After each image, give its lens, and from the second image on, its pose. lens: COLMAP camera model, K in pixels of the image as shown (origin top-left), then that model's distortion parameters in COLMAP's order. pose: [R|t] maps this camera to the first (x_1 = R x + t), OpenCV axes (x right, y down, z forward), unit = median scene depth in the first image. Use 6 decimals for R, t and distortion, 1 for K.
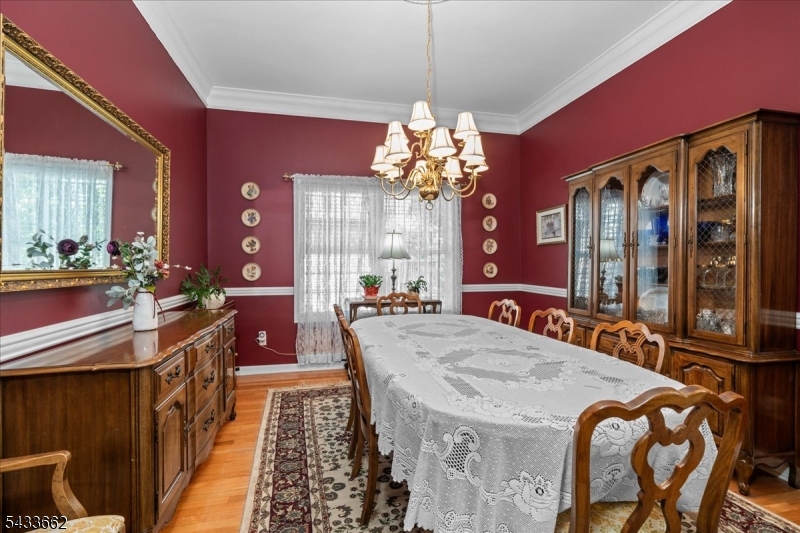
lens RADIAL K [[366.3, 0, 395.9], [0, 366.3, 263.9], [0, 0, 1]] dist [0.002875, -0.000111]
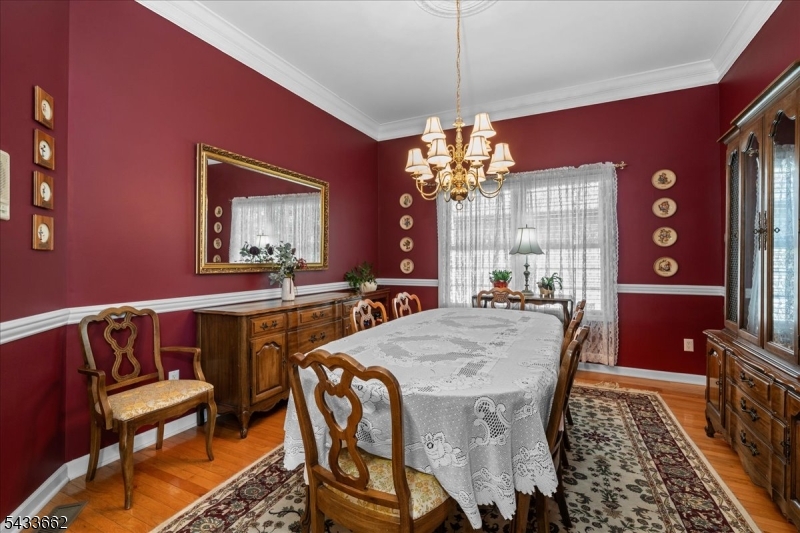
lens RADIAL K [[366.3, 0, 393.8], [0, 366.3, 261.7], [0, 0, 1]] dist [0.002875, -0.000111]
pose [[0.769358, 0.001252, -0.638817, 0.354326], [0.002477, 0.999985, 0.004944, 0.000332], [0.638814, -0.005386, 0.769343, 0.024327]]
